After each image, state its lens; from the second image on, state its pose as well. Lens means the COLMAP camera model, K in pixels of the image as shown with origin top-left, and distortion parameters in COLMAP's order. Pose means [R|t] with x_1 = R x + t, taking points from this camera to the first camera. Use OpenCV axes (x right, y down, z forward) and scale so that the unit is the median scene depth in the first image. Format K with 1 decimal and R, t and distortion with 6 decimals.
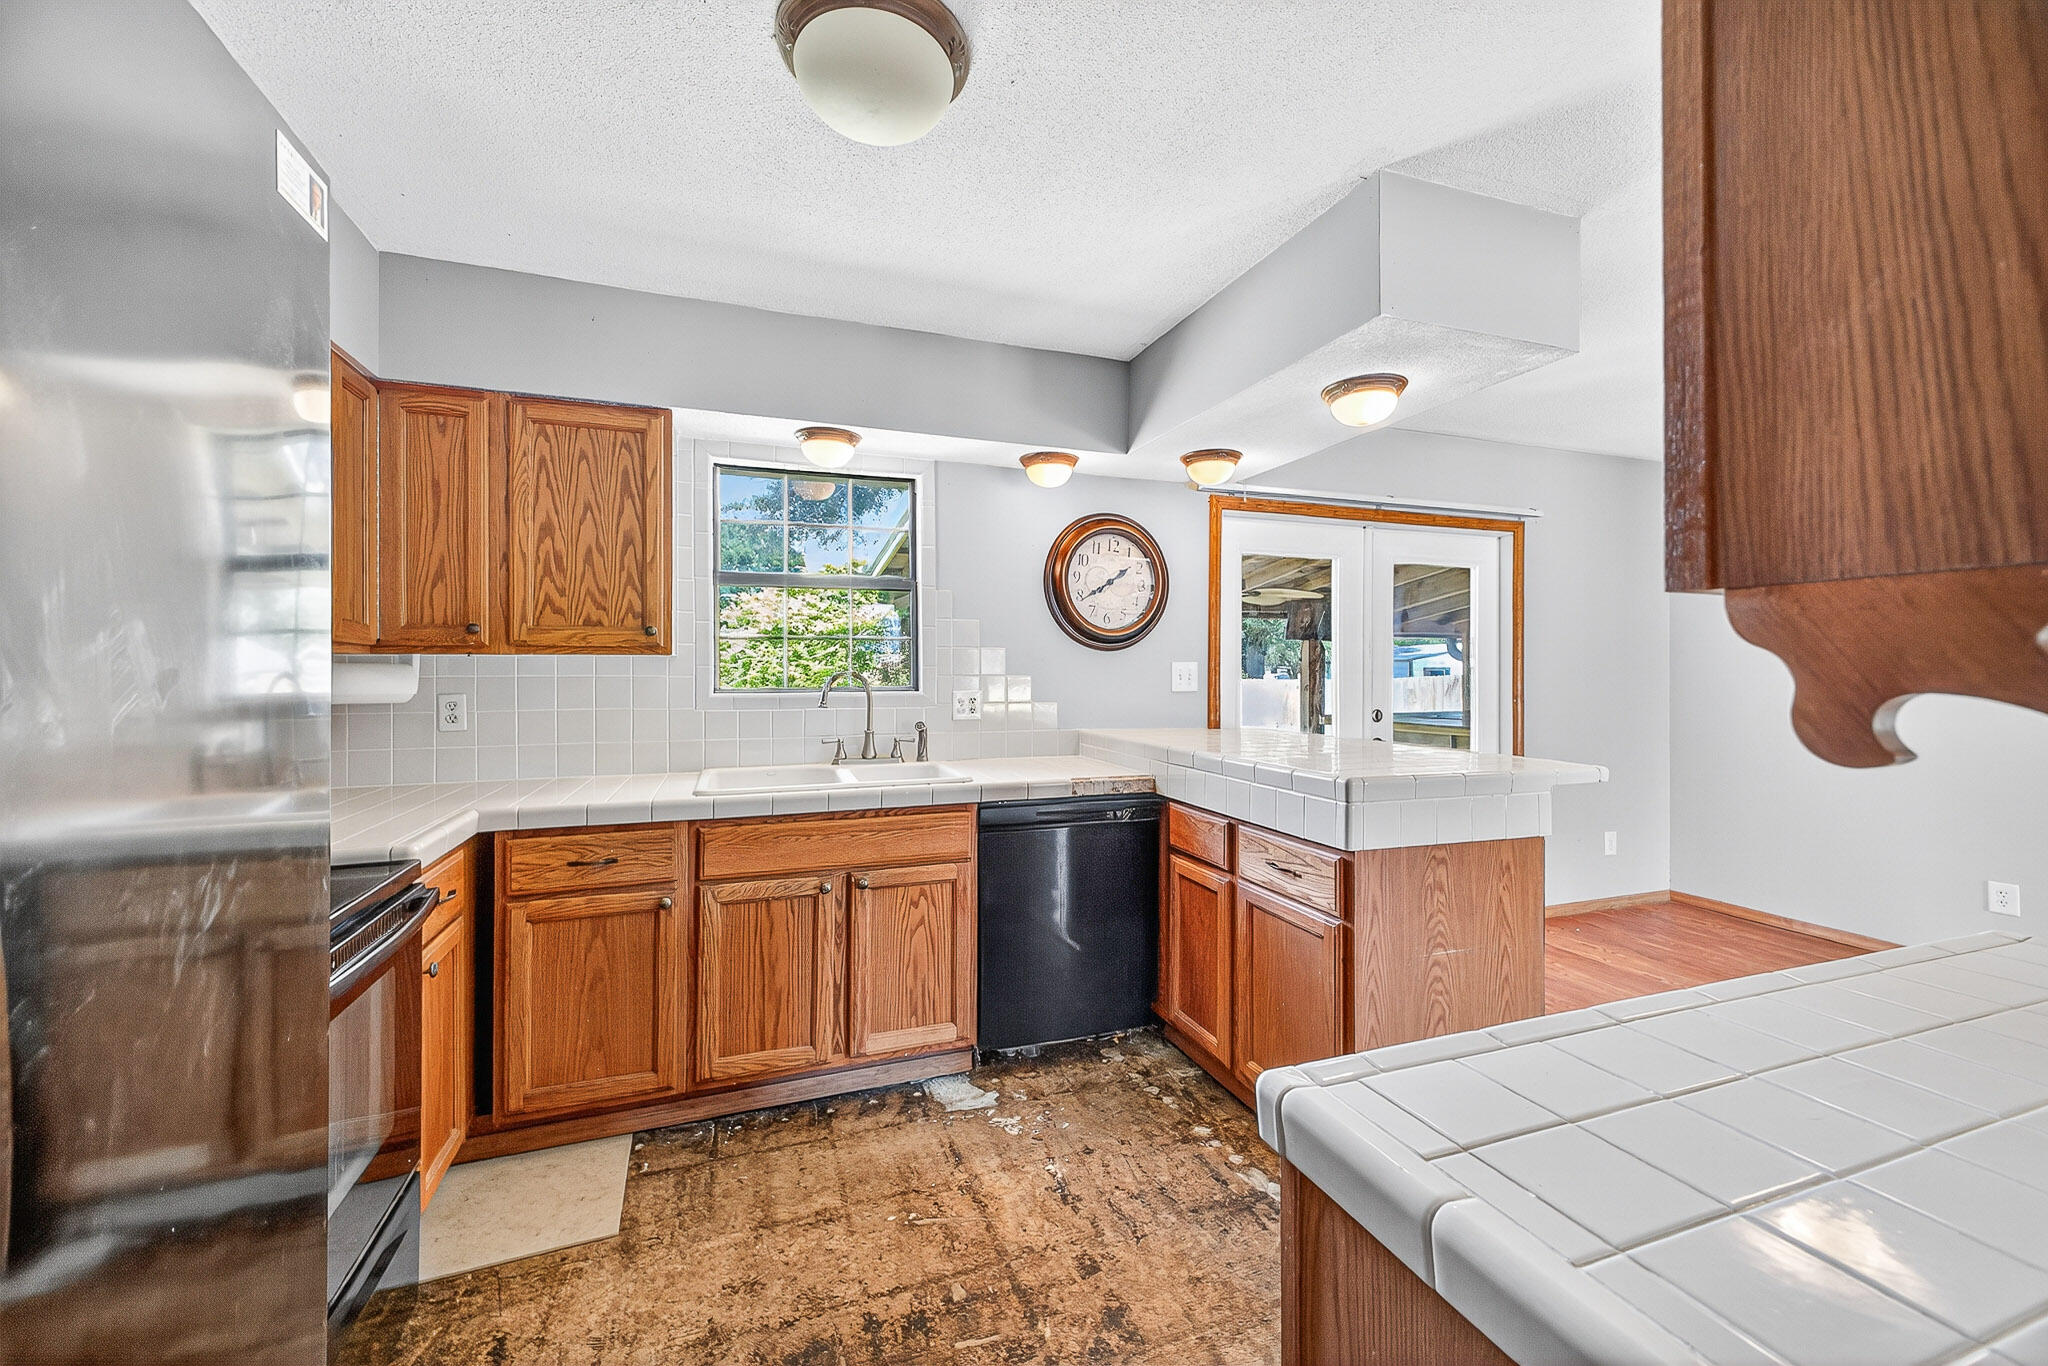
lens RADIAL K [[812.2, 0, 1022.0], [0, 812.2, 663.1], [0, 0, 1]] dist [0.023288, -0.006804]
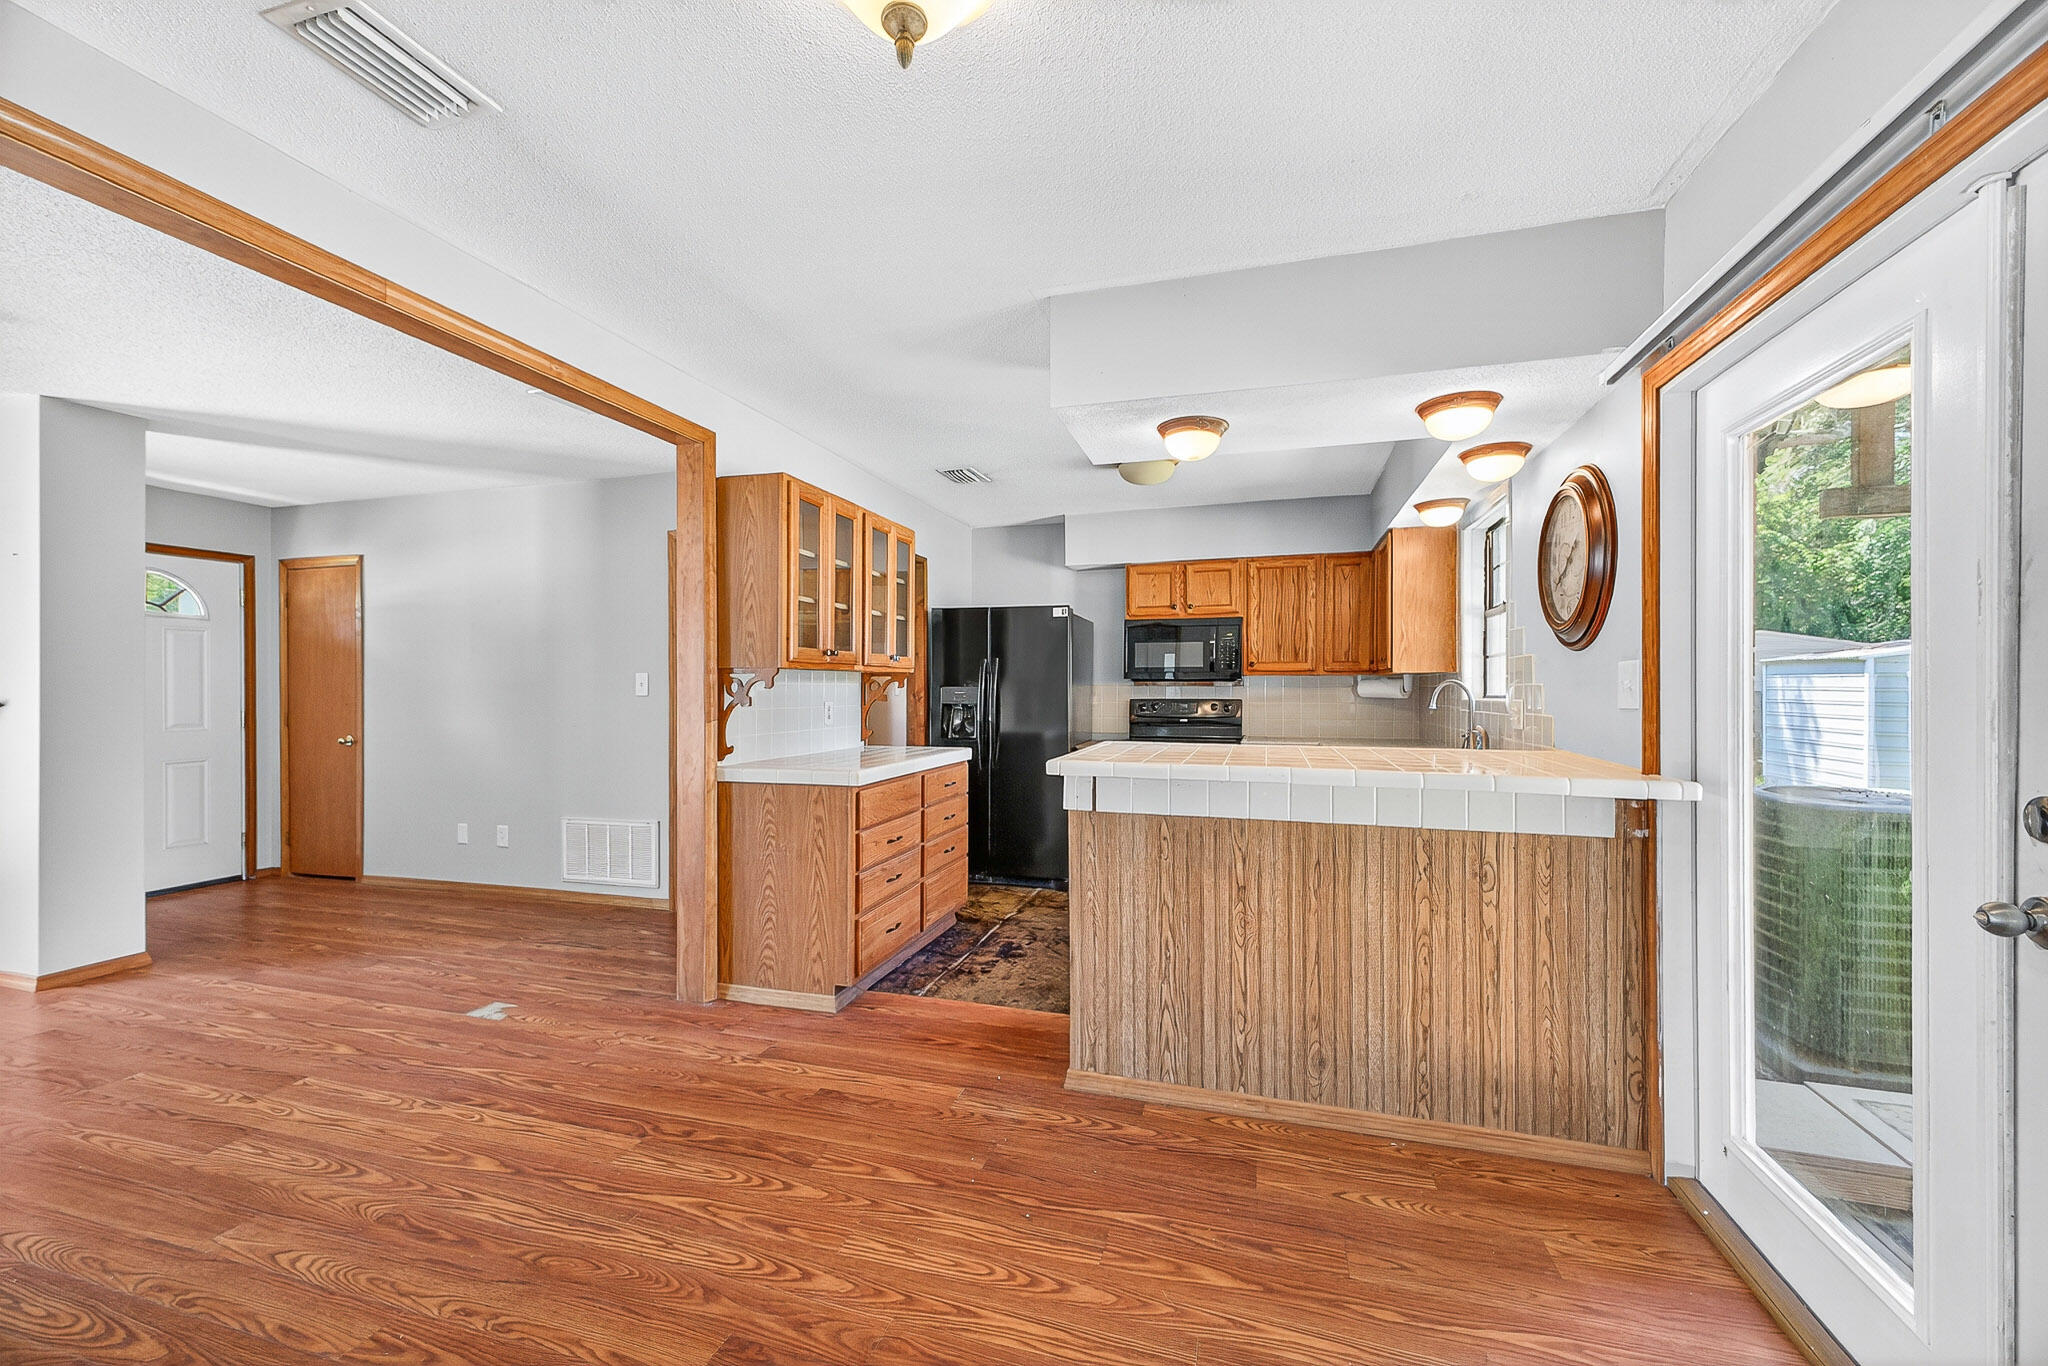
lens RADIAL K [[806.0, 0, 1020.8], [0, 806.0, 681.5], [0, 0, 1]] dist [0.030008, -0.012586]
pose [[-0.602349, -0.011252, -0.798154, 1.388426], [0.000461, 0.999896, -0.014444, 0.033764], [0.798233, -0.009068, -0.602281, 1.416480]]
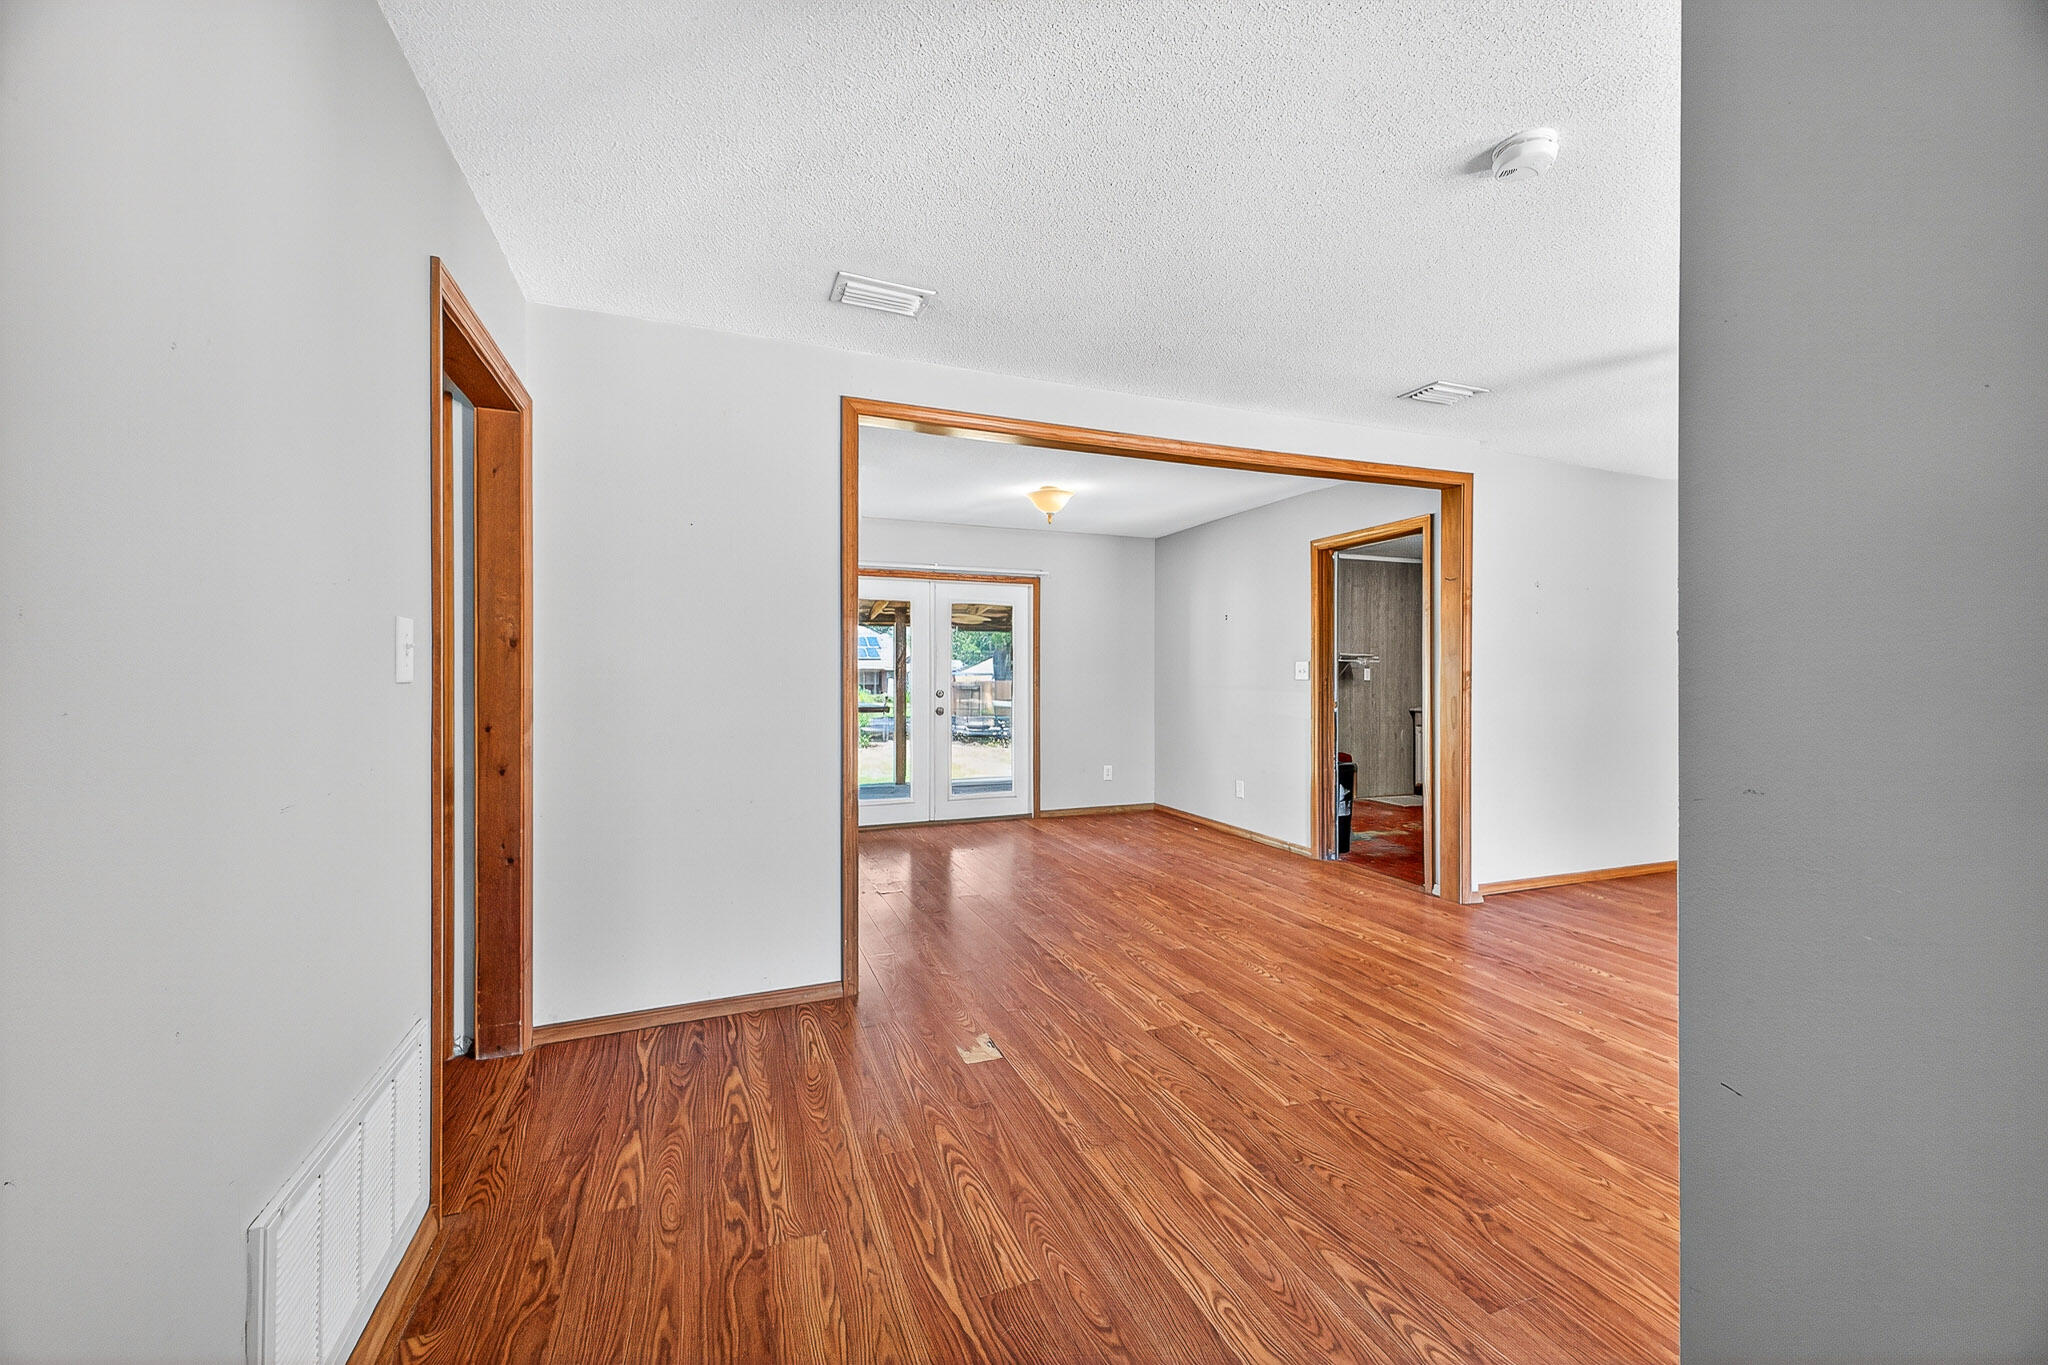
lens RADIAL K [[790.9, 0, 1024.0], [0, 790.9, 682.5], [0, 0, 1]] dist [0.001422, 0.000031]
pose [[0.999724, -0.001086, 0.023484, 0.903883], [0.000768, 0.999908, 0.013539, 0.029218], [-0.023497, -0.013518, 0.999633, -1.018458]]
